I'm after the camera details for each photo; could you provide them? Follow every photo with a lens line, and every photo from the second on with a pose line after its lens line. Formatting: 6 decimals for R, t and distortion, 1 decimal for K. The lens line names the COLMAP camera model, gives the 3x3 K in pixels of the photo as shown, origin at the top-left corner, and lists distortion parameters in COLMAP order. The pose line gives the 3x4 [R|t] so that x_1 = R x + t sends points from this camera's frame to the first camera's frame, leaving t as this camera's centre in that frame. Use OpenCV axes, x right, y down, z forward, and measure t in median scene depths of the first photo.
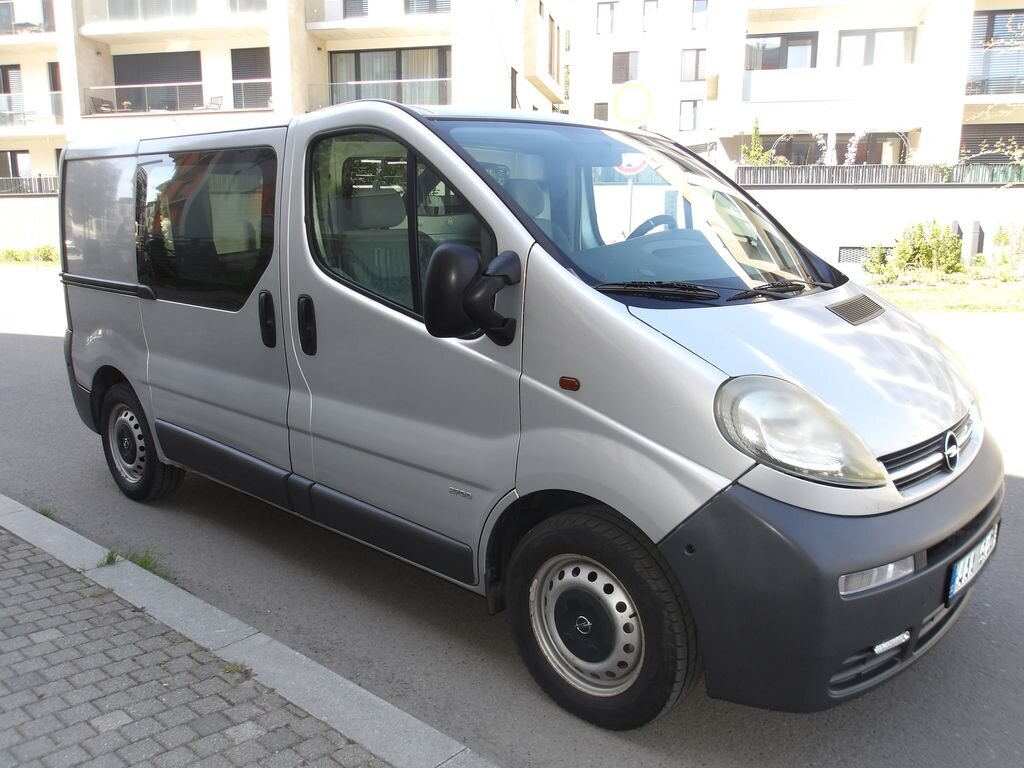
lens RADIAL K [[868.6, 0, 513.2], [0, 868.6, 381.5], [0, 0, 1]] dist [0.000810, -0.007223]
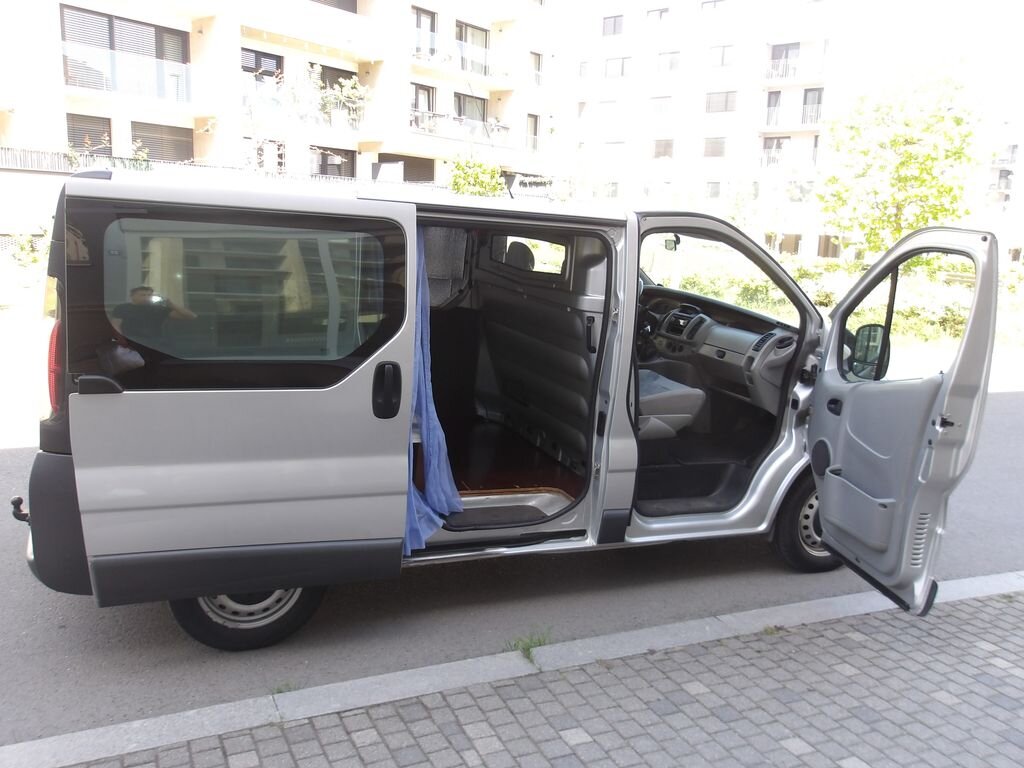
lens RADIAL K [[868.6, 0, 508.6], [0, 868.6, 379.6], [0, 0, 1]] dist [0.000810, -0.007223]
pose [[0.412817, -0.143338, 0.899464, -1.521226], [0.109241, 0.988202, 0.107342, -0.238820], [-0.904239, 0.053946, 0.423605, 0.687161]]
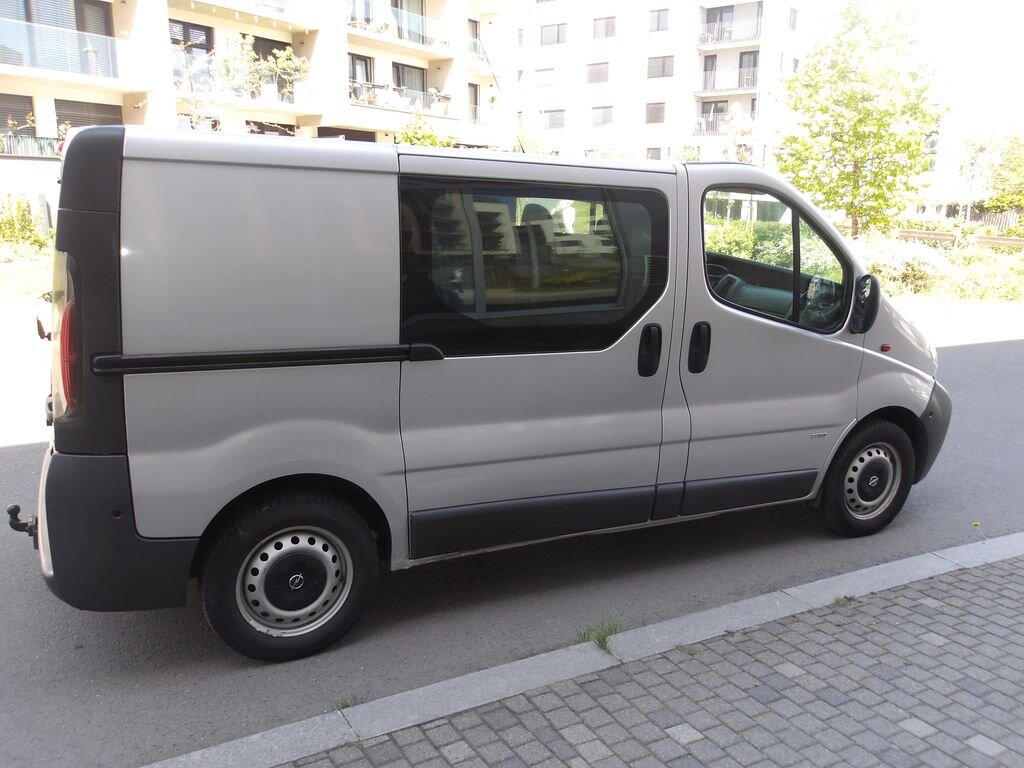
lens RADIAL K [[868.6, 0, 505.0], [0, 868.6, 381.9], [0, 0, 1]] dist [0.000810, -0.007223]
pose [[0.346388, -0.188937, 0.918868, -1.488203], [0.144328, 0.978579, 0.146807, -0.242233], [-0.926922, 0.081766, 0.366237, 0.864098]]
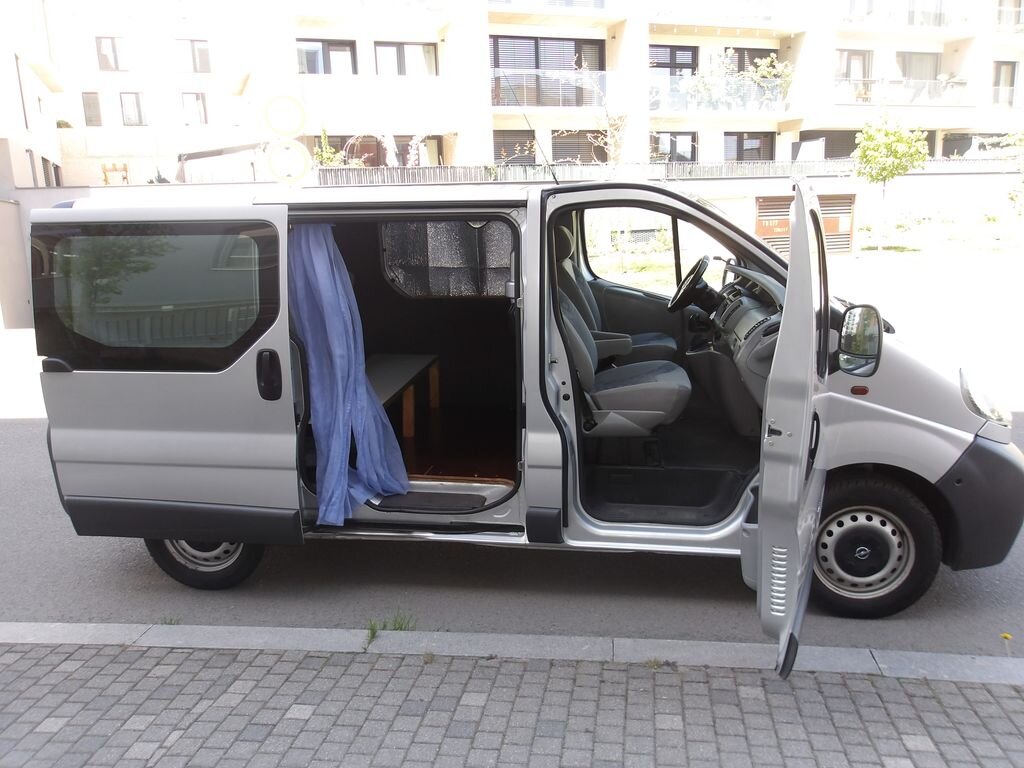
lens RADIAL K [[868.6, 0, 509.0], [0, 868.6, 383.9], [0, 0, 1]] dist [0.000810, -0.007223]
pose [[0.827526, -0.140015, 0.543687, -0.976815], [0.130824, 0.989835, 0.055788, -0.134245], [-0.545972, 0.024961, 0.837432, 0.078690]]
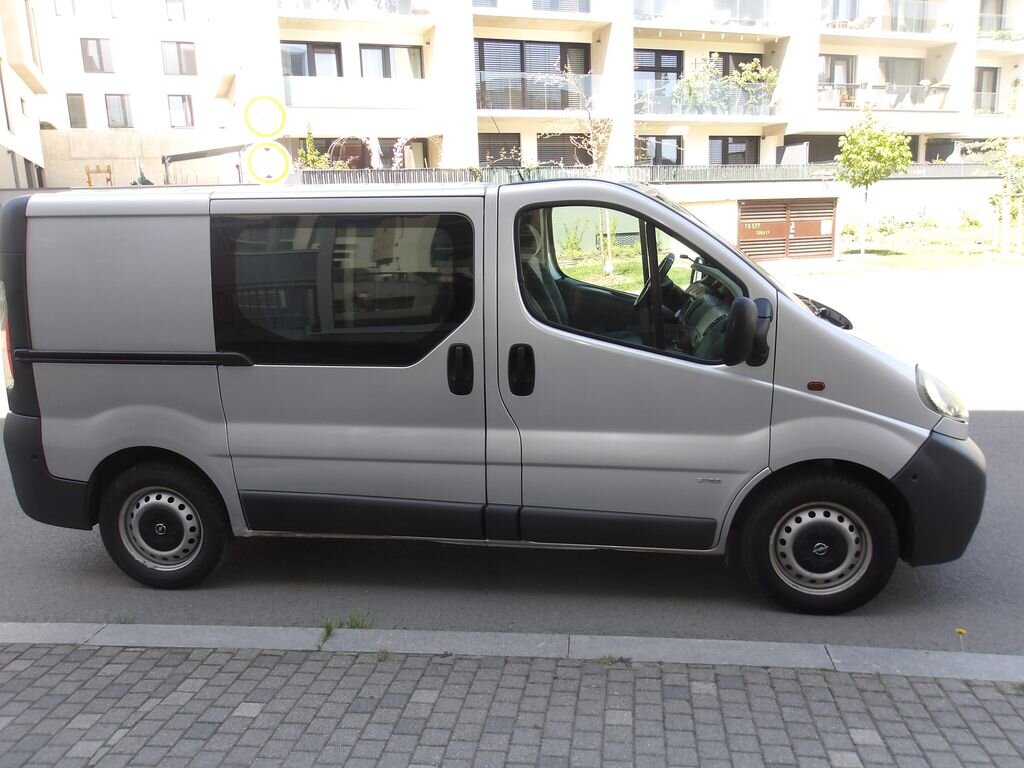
lens RADIAL K [[868.6, 0, 512.0], [0, 868.6, 382.5], [0, 0, 1]] dist [0.000810, -0.007223]
pose [[0.819617, -0.136974, 0.556296, -0.938894], [0.130349, 0.990117, 0.051741, -0.117701], [-0.557886, 0.030105, 0.829371, 0.057112]]
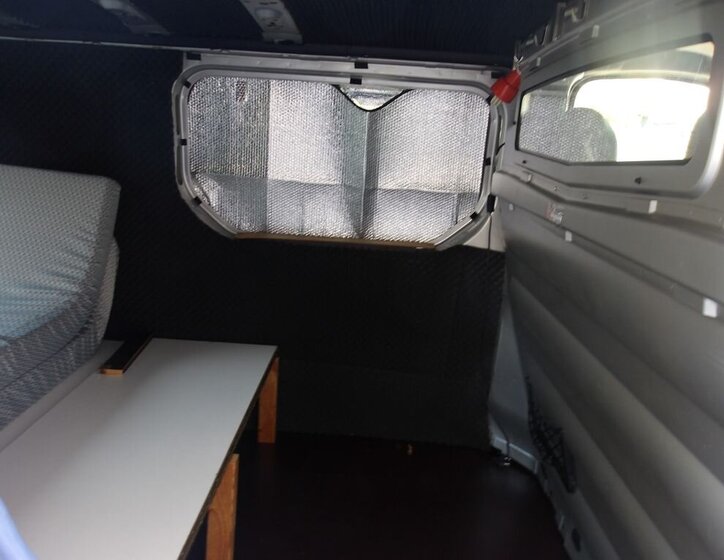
lens RADIAL K [[625.0, 0, 355.4], [0, 625.0, 277.5], [0, 0, 1]] dist [0.004064, -0.024116]
pose [[0.756288, -0.099750, 0.646589, -0.487850], [0.071050, 0.994986, 0.070393, -0.228102], [-0.650369, -0.007297, 0.759583, 1.080474]]
